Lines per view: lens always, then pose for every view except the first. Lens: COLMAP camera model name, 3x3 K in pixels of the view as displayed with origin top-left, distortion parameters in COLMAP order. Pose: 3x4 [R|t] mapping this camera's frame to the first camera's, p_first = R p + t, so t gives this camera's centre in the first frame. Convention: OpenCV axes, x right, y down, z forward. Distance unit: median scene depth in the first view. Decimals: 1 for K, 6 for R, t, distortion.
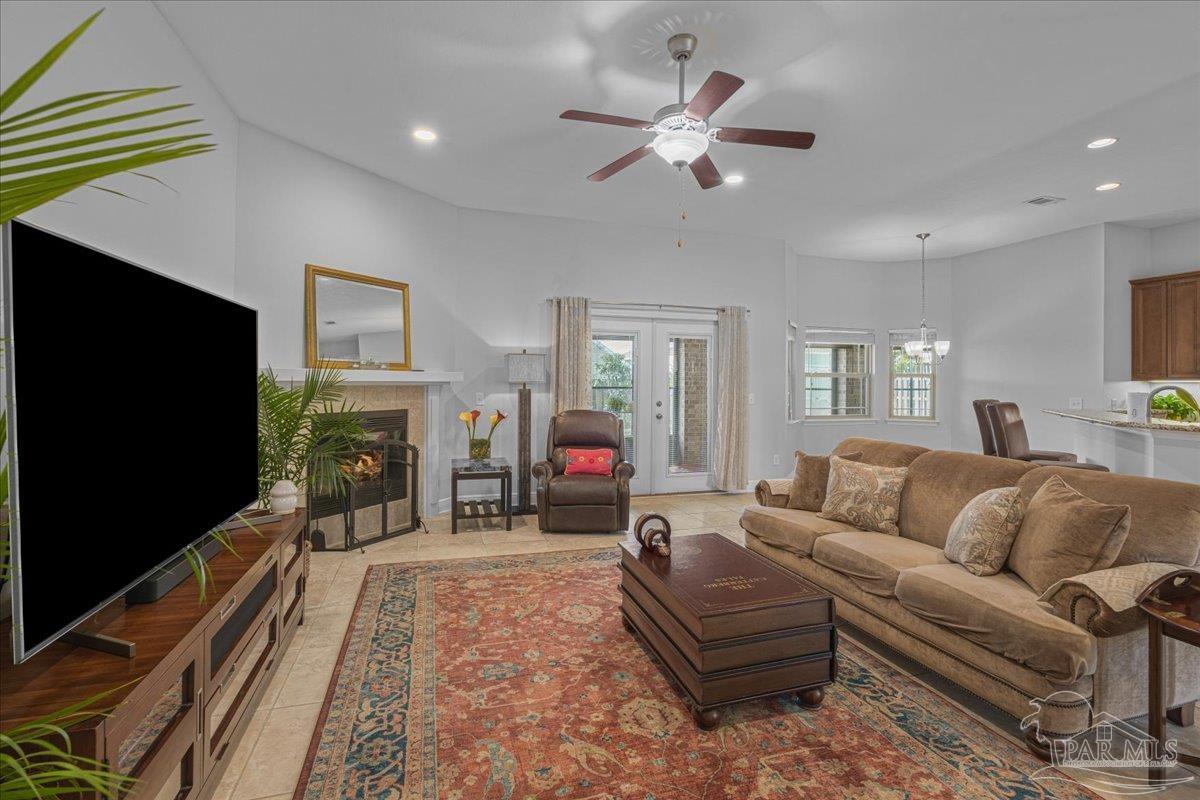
lens RADIAL K [[555.2, 0, 606.4], [0, 555.2, 378.8], [0, 0, 1]] dist [-0.015252, 0.003895]
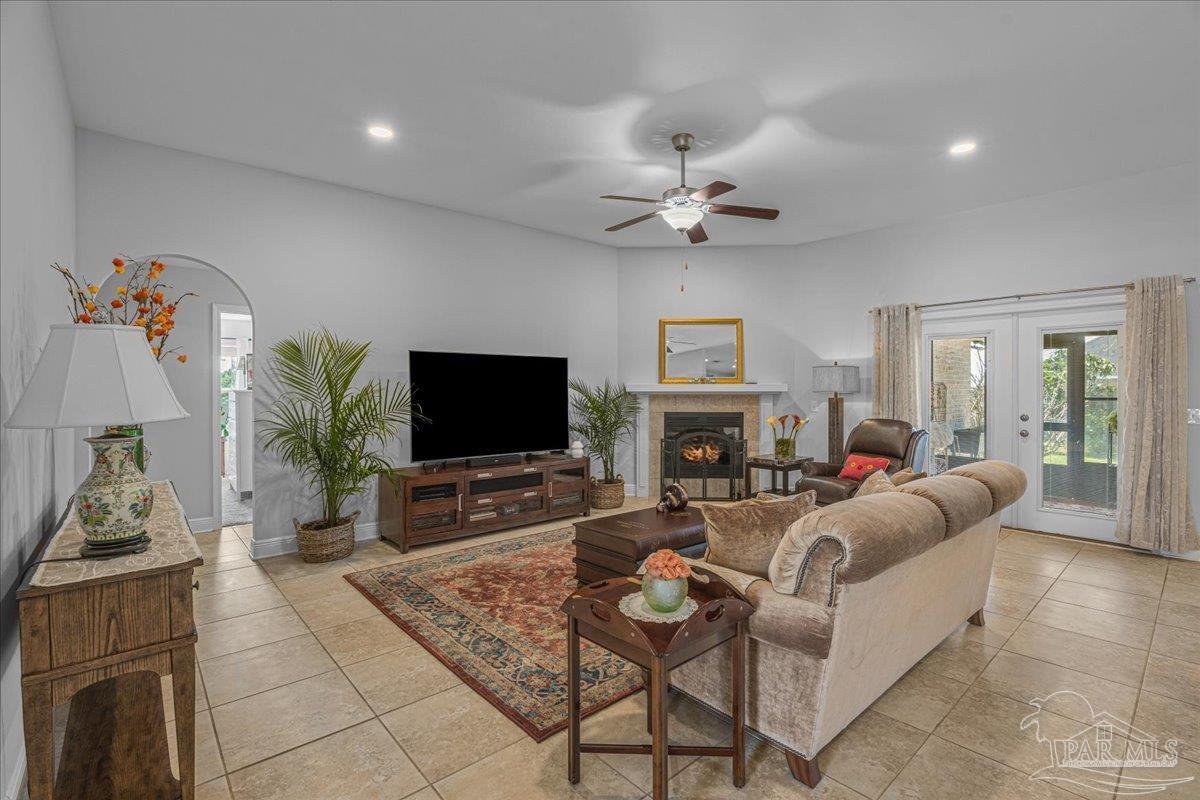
lens RADIAL K [[555.2, 0, 607.7], [0, 555.2, 397.0], [0, 0, 1]] dist [-0.015252, 0.003895]
pose [[0.410130, 0.002782, -0.912023, 0.958893], [0.008317, 0.999942, 0.006791, 0.007706], [0.911989, -0.010371, 0.410084, 0.201416]]
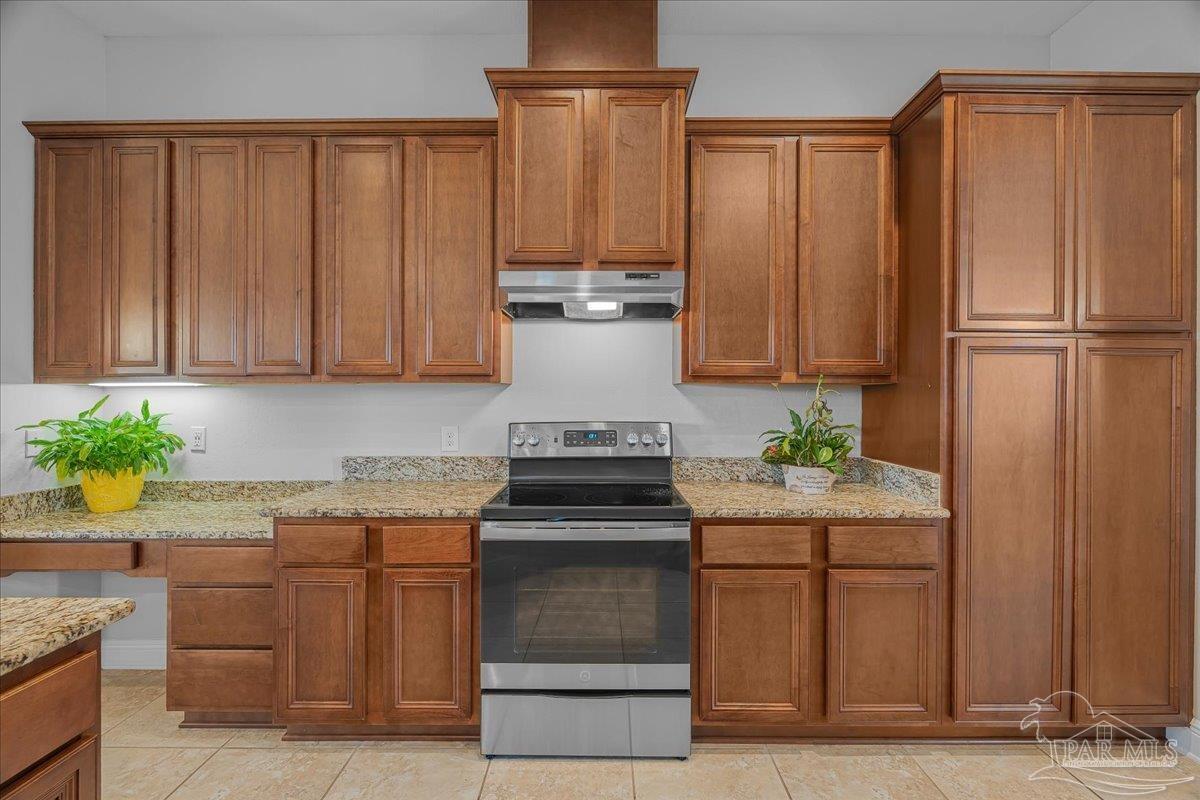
lens RADIAL K [[521.7, 0, 605.6], [0, 521.7, 398.5], [0, 0, 1]] dist [-0.005607, 0.000809]
pose [[0.308391, -0.011832, 0.951186, 1.156629], [-0.003075, 0.999905, 0.013435, 0.012188], [-0.951255, -0.007069, 0.308325, 0.795909]]
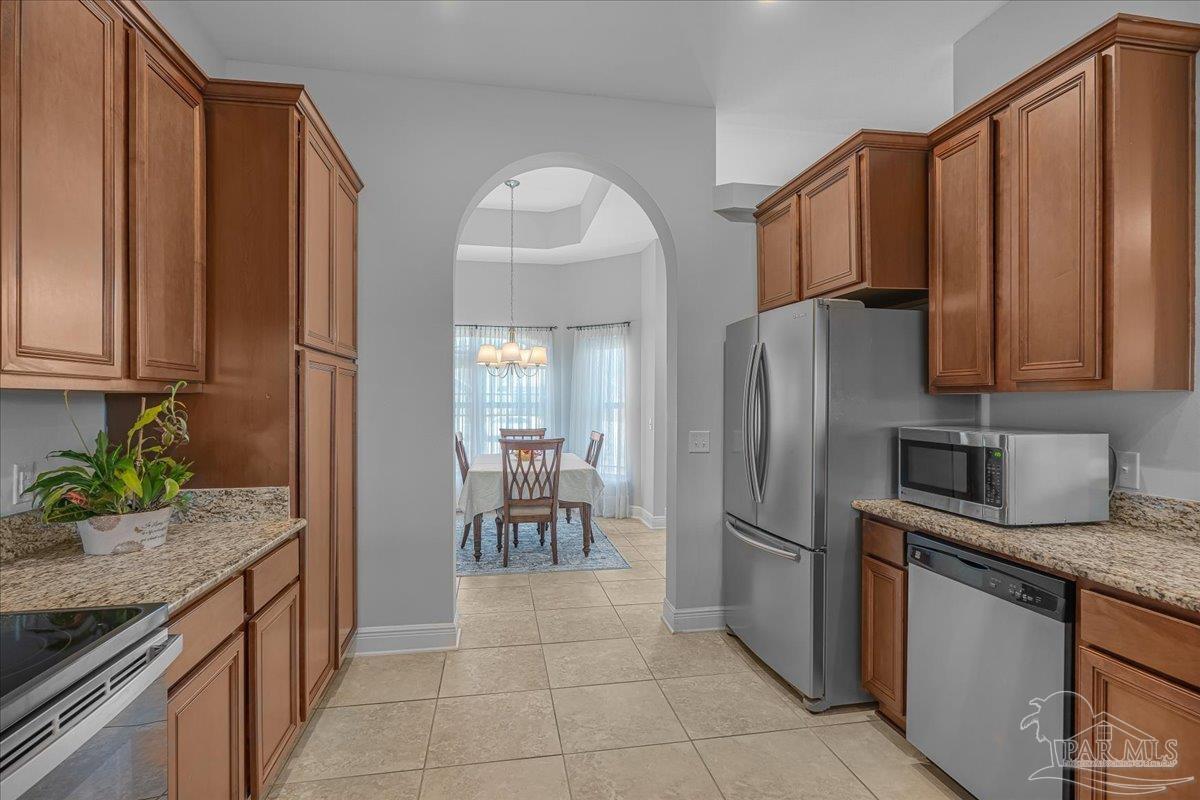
lens RADIAL K [[590.1, 0, 598.8], [0, 590.1, 400.9], [0, 0, 1]] dist [-0.003837, 0.000104]
pose [[-0.989774, -0.010932, 0.142228, 1.359060], [-0.010731, 0.999940, 0.002180, 0.004253], [-0.142243, 0.000631, -0.989832, 1.165690]]
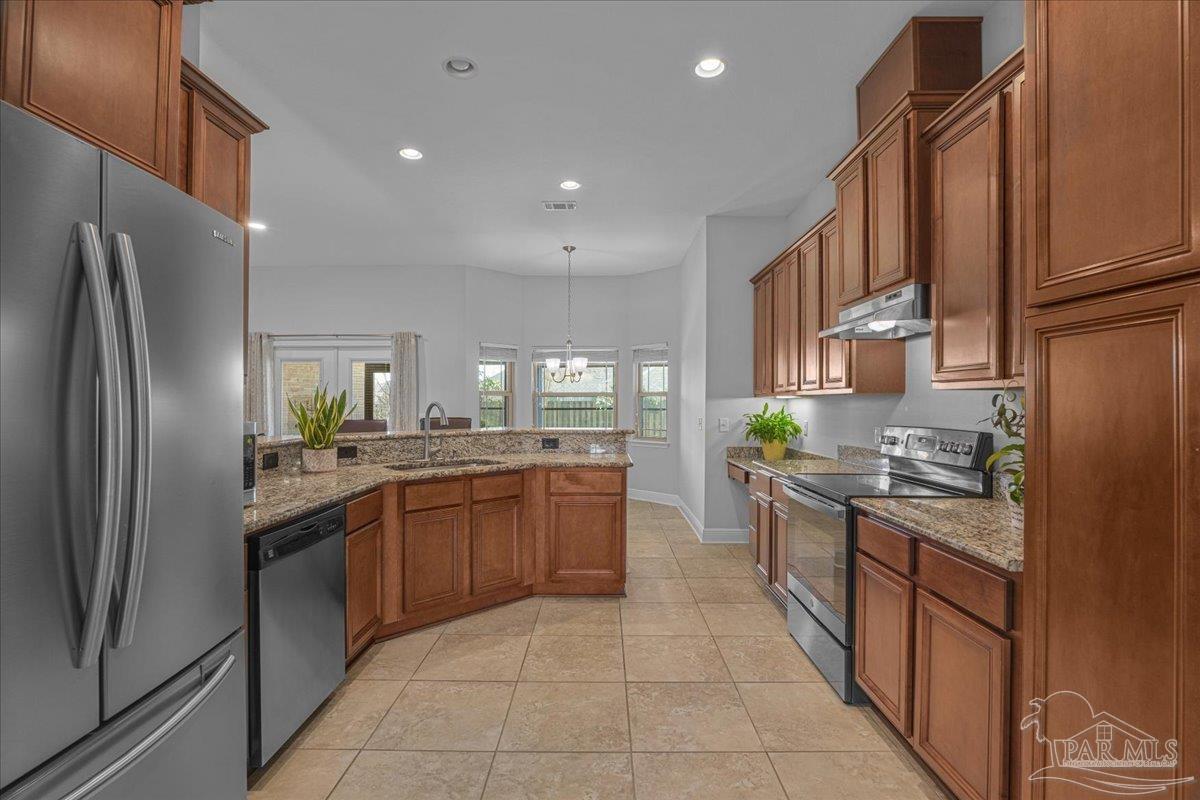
lens RADIAL K [[555.2, 0, 595.3], [0, 555.2, 400.6], [0, 0, 1]] dist [-0.015252, 0.003895]
pose [[0.943136, -0.007384, -0.332326, 1.583335], [0.006716, 0.999972, -0.003157, 0.013361], [0.332340, 0.000746, 0.943159, 0.187056]]
